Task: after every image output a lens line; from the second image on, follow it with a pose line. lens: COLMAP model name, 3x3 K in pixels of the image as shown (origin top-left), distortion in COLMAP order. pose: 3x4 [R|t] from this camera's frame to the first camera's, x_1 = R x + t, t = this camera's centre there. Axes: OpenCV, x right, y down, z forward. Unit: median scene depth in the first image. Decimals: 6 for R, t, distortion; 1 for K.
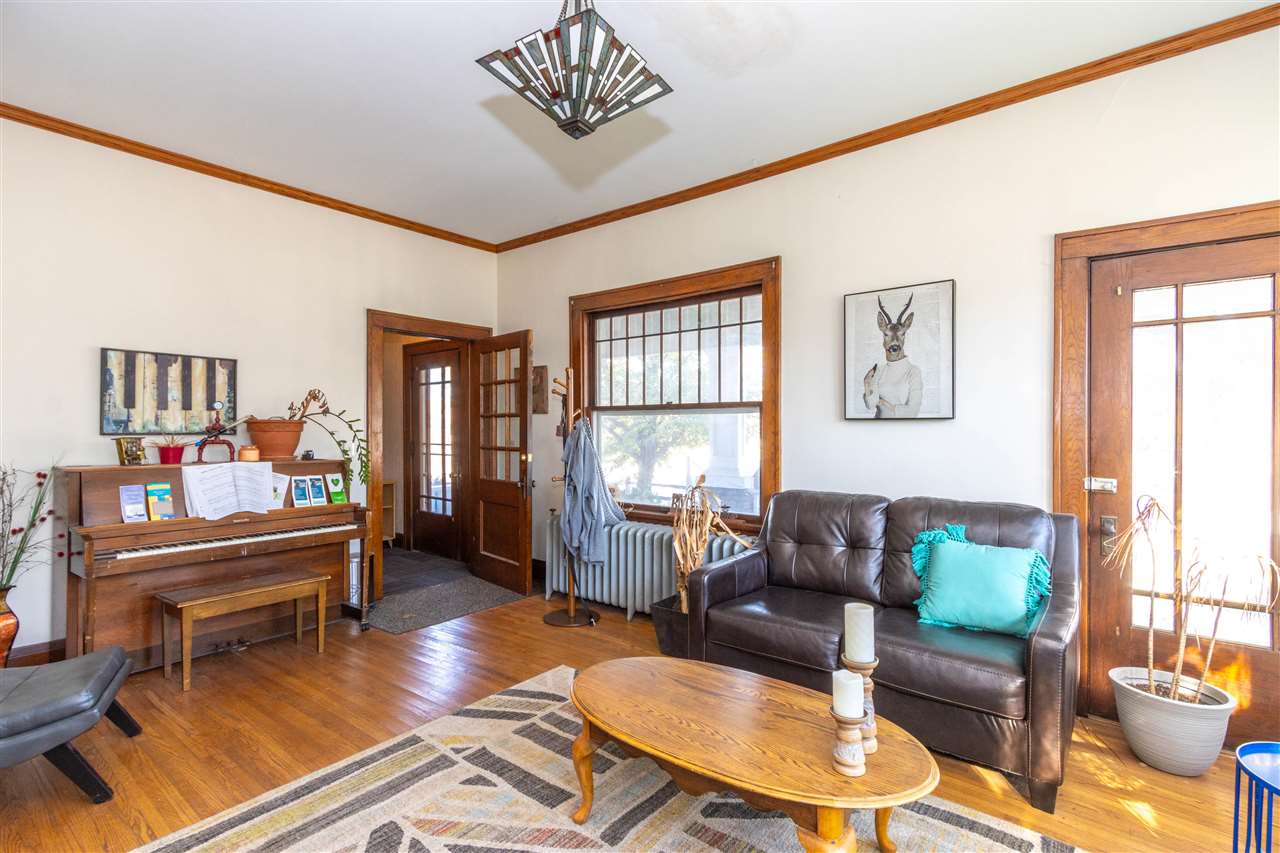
lens RADIAL K [[593.2, 0, 642.1], [0, 593.2, 431.1], [0, 0, 1]] dist [-0.006854, 0.001001]
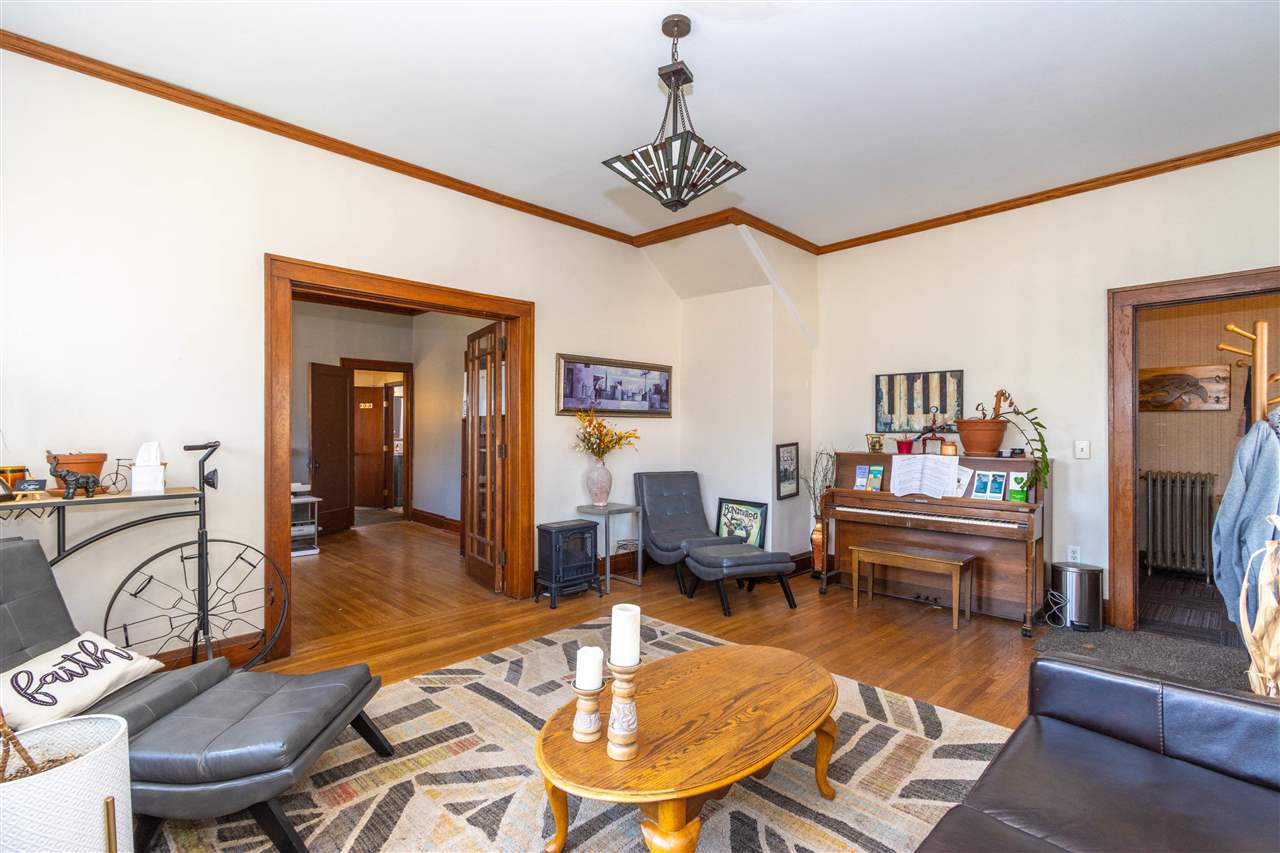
lens RADIAL K [[593.2, 0, 639.1], [0, 593.2, 428.0], [0, 0, 1]] dist [-0.006854, 0.001001]
pose [[-0.120787, -0.007591, -0.992649, 0.708842], [-0.002422, 0.999970, -0.007352, 0.008083], [0.992675, 0.001516, -0.120802, 0.614920]]
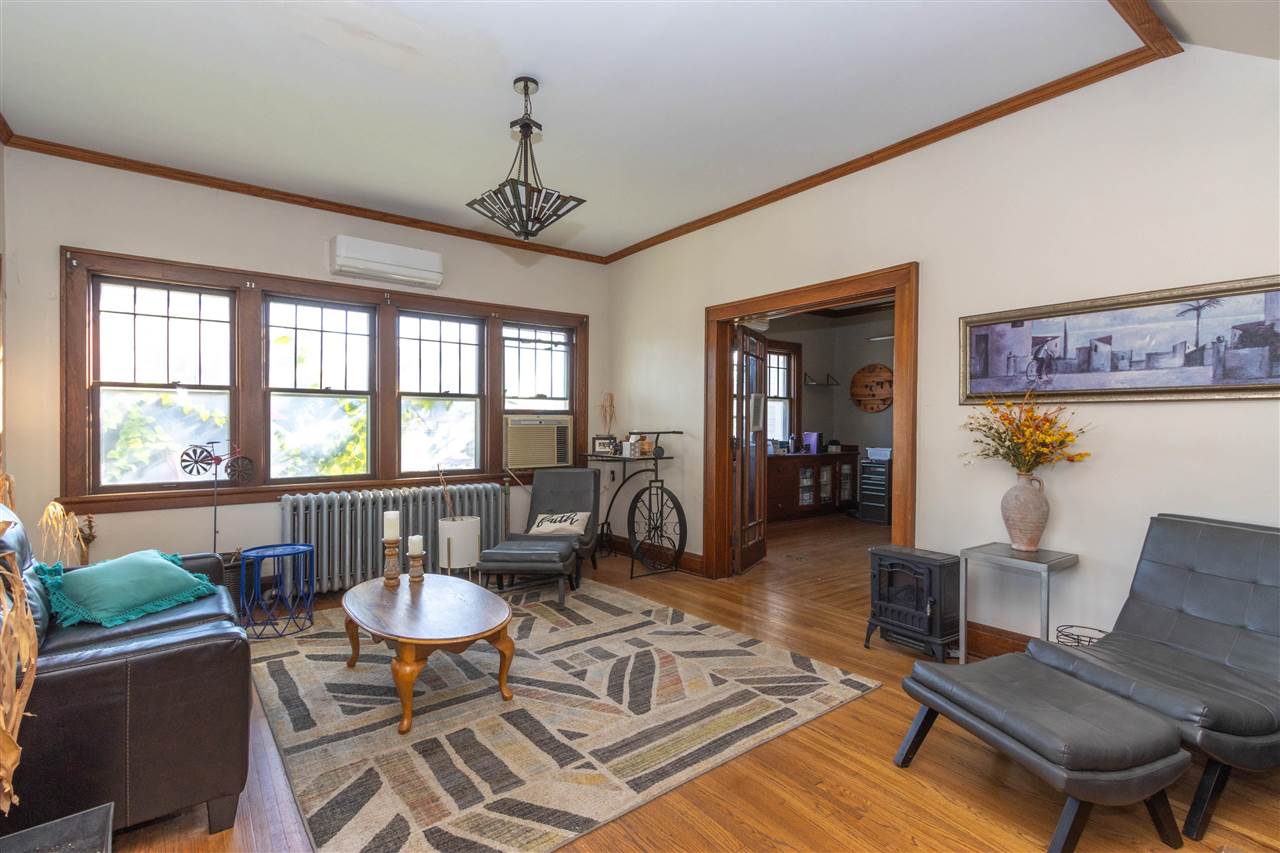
lens RADIAL K [[593.2, 0, 618.1], [0, 593.2, 425.1], [0, 0, 1]] dist [-0.006854, 0.001001]
pose [[-0.962277, -0.010383, 0.271875, -0.456085], [-0.008895, 0.999938, 0.006706, -0.000207], [-0.271928, 0.004034, -0.962309, 1.421282]]
